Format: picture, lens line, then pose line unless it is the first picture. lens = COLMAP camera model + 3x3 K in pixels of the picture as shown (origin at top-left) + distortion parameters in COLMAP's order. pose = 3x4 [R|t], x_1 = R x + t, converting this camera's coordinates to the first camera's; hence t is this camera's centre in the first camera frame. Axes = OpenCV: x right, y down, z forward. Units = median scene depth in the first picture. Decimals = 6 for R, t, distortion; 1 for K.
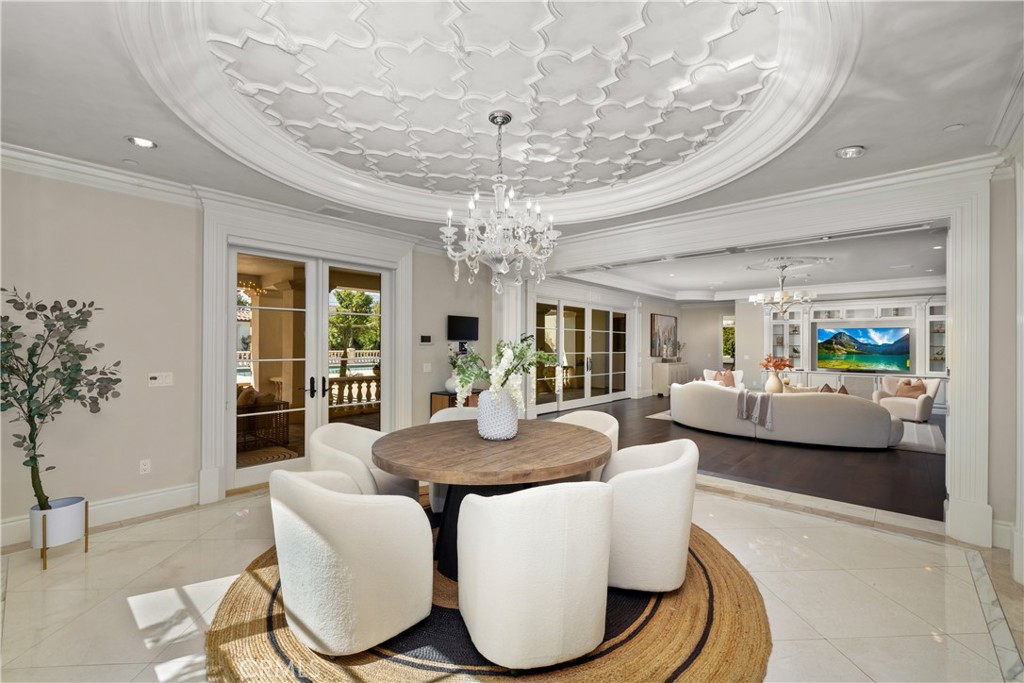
lens RADIAL K [[431.6, 0, 521.5], [0, 431.6, 344.5], [0, 0, 1]] dist [0.001796, -0.000049]
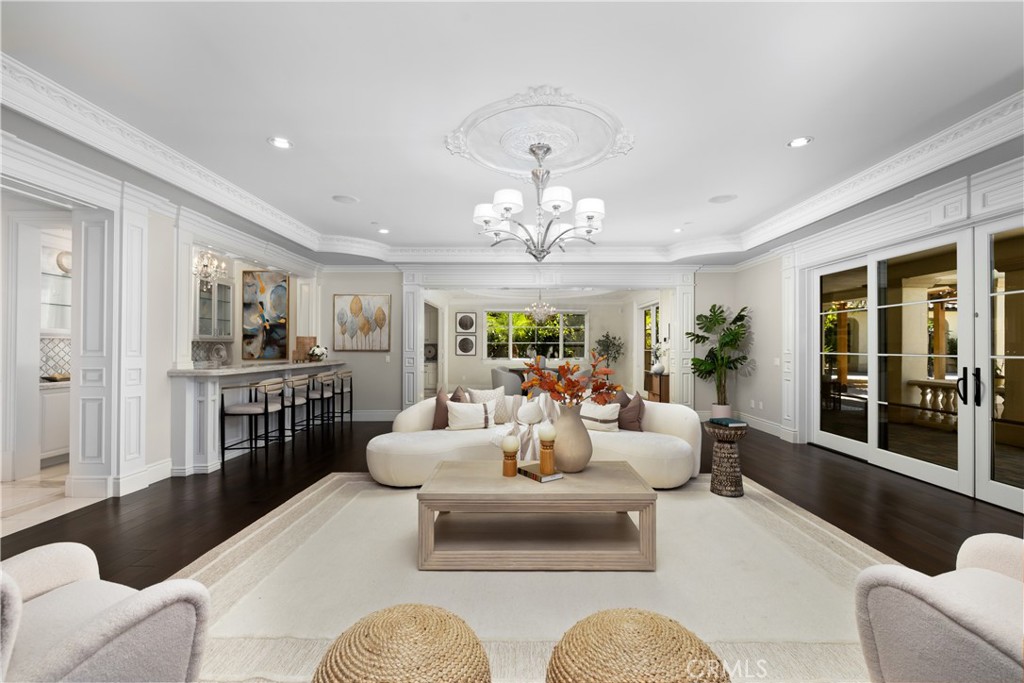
lens RADIAL K [[431.6, 0, 513.1], [0, 431.6, 346.1], [0, 0, 1]] dist [0.001796, -0.000049]
pose [[-0.753551, -0.009345, -0.657323, 0.718899], [-0.005335, 0.999953, -0.008100, 0.015461], [0.657368, -0.002597, -0.753565, 1.036121]]
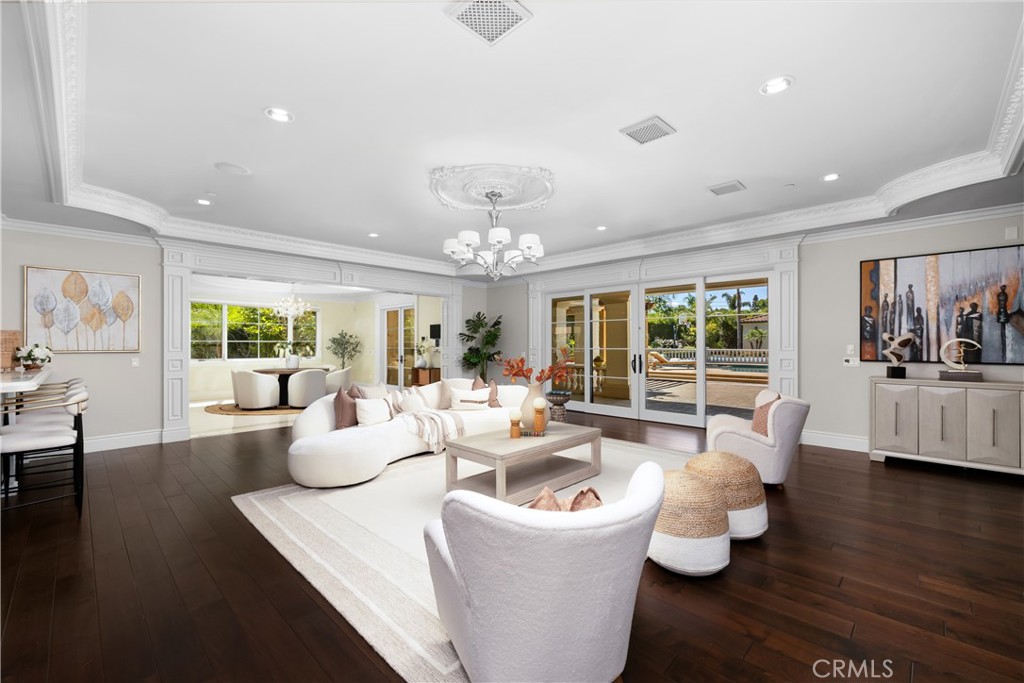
lens RADIAL K [[431.6, 0, 514.9], [0, 431.6, 341.7], [0, 0, 1]] dist [0.001796, -0.000049]
pose [[-0.052416, -0.012129, -0.998552, 0.925305], [0.004936, 0.999911, -0.012404, 0.015132], [0.998613, -0.005579, -0.052352, 0.843734]]
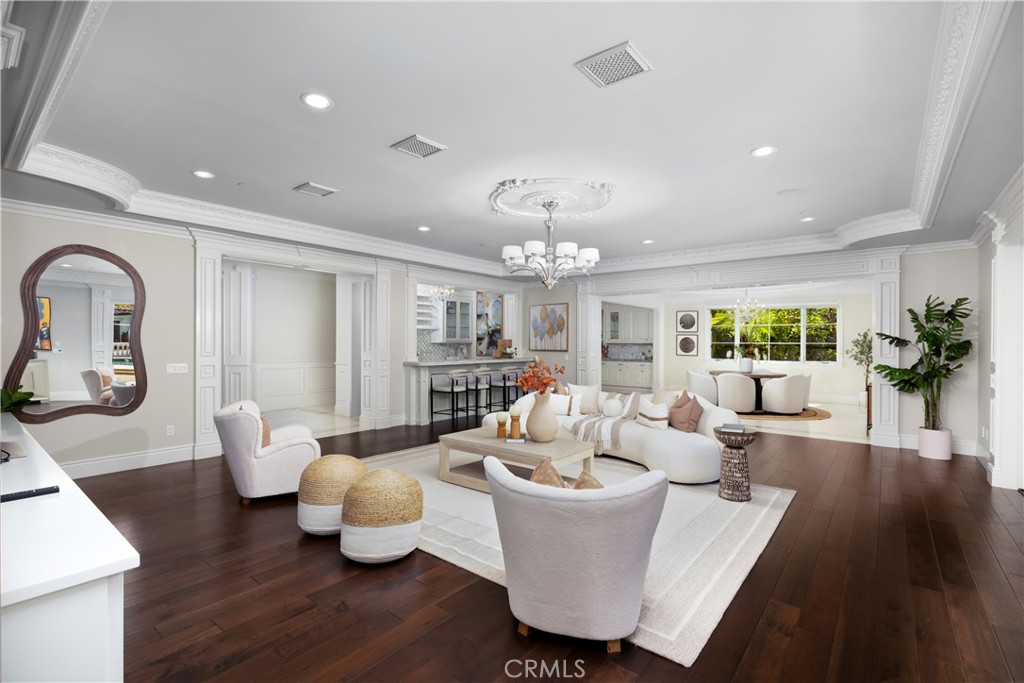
lens RADIAL K [[464.1, 0, 508.3], [0, 464.1, 343.1], [0, 0, 1]] dist [-0.008525, 0.001689]
pose [[-0.999049, -0.012043, -0.041896, 0.546469], [-0.011972, 0.999926, -0.001935, 0.005869], [0.041916, -0.001431, -0.999120, 1.279027]]
